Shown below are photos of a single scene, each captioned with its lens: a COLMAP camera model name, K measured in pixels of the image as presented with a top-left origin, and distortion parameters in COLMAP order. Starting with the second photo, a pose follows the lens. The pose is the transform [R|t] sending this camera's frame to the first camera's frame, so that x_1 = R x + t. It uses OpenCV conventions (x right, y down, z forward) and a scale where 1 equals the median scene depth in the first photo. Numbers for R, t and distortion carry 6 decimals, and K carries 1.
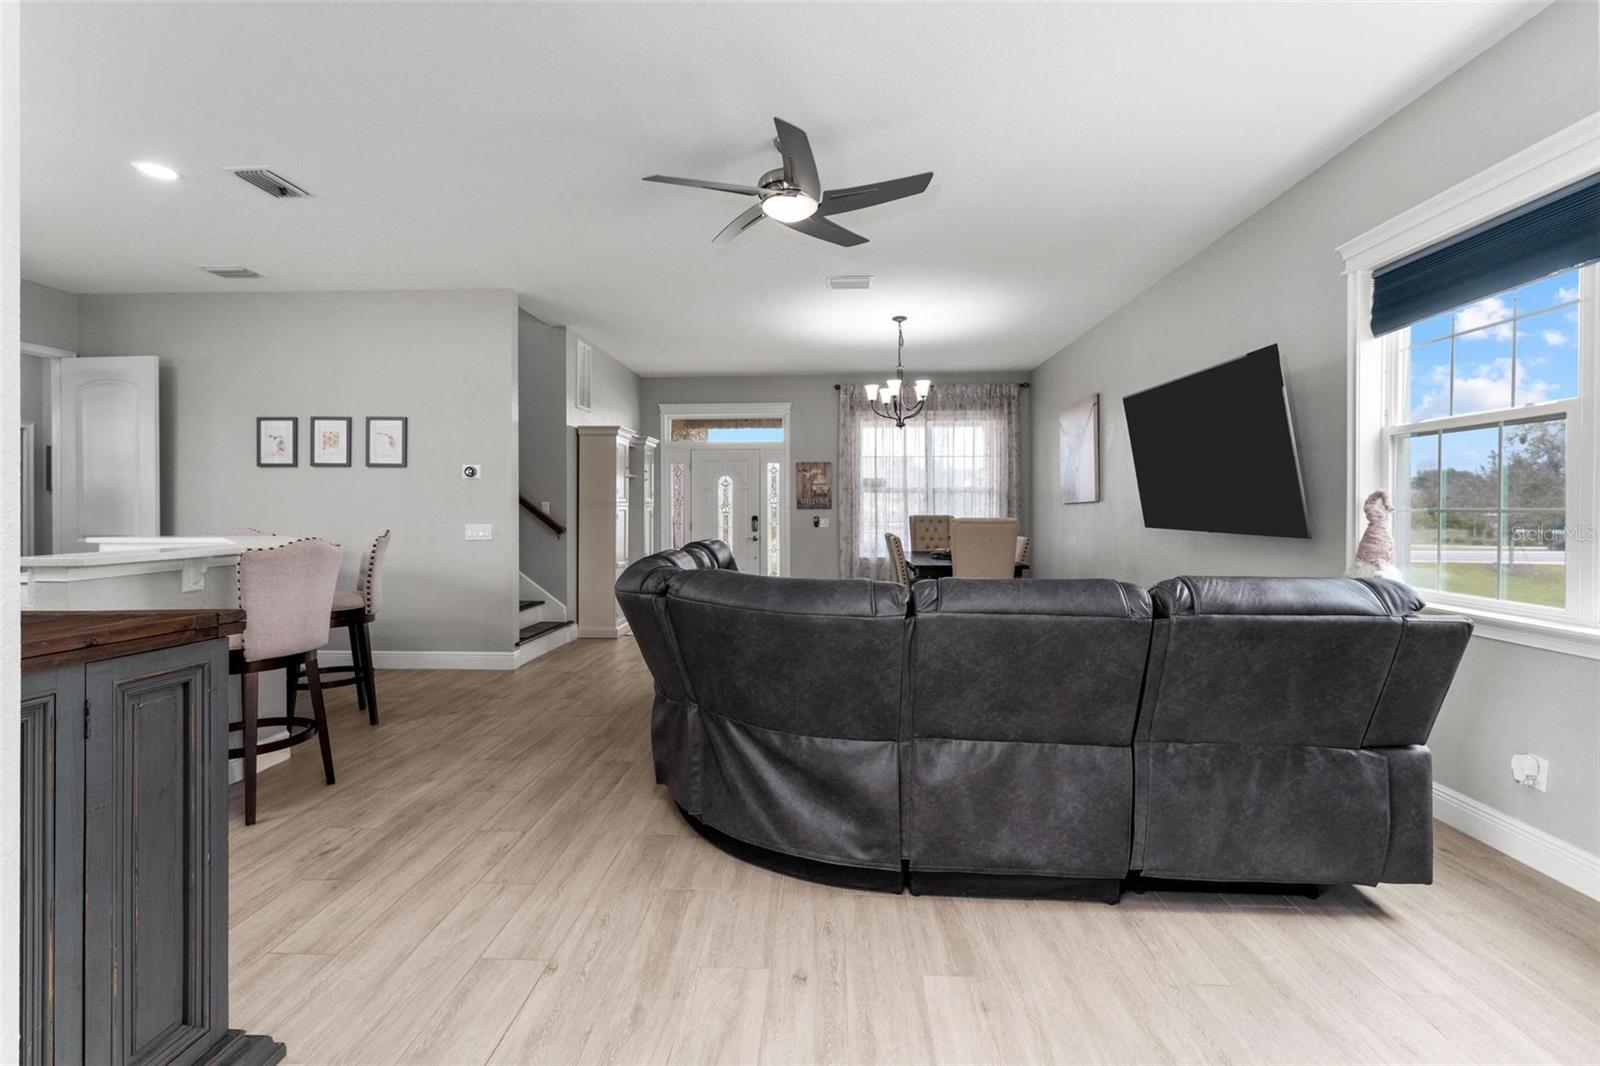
lens RADIAL K [[693.7, 0, 799.6], [0, 693.7, 522.0], [0, 0, 1]] dist [-0.000488, -0.000003]
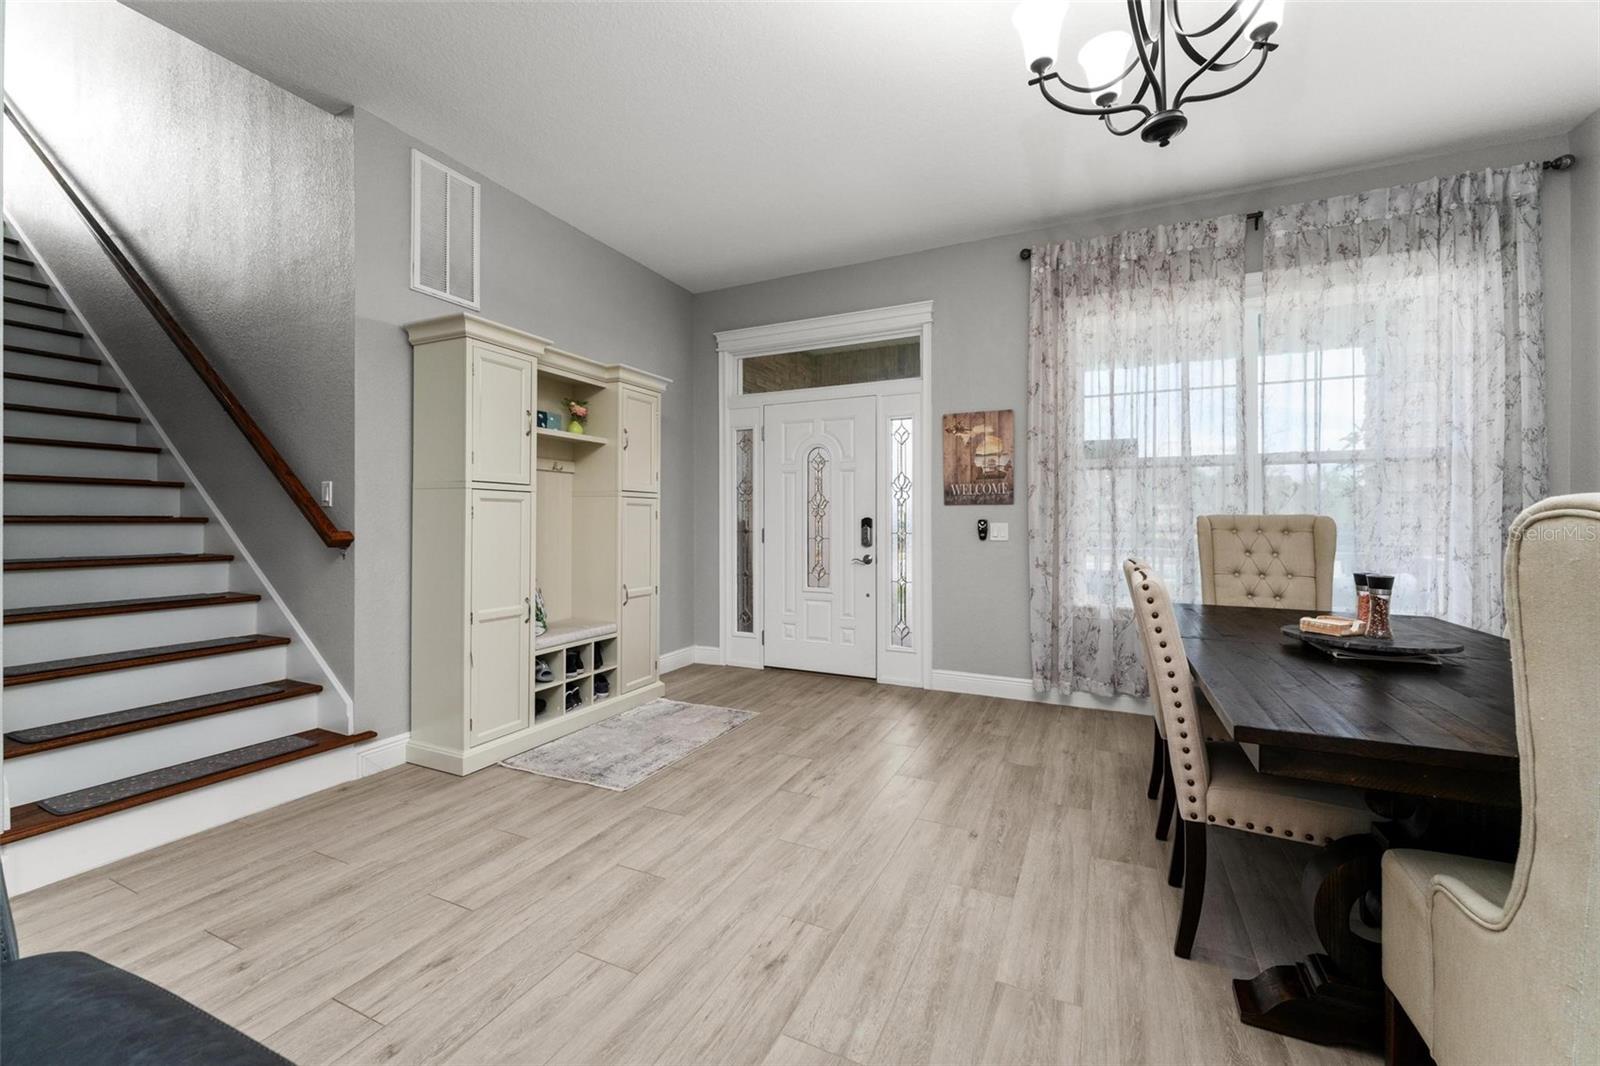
lens RADIAL K [[640.6, 0, 797.5], [0, 640.6, 521.9], [0, 0, 1]] dist [0.003719, 0.000198]
pose [[0.923713, 0.003520, -0.383068, 0.079784], [-0.010376, 0.999821, -0.015834, 0.003110], [0.382943, 0.018601, 0.923584, 0.522626]]
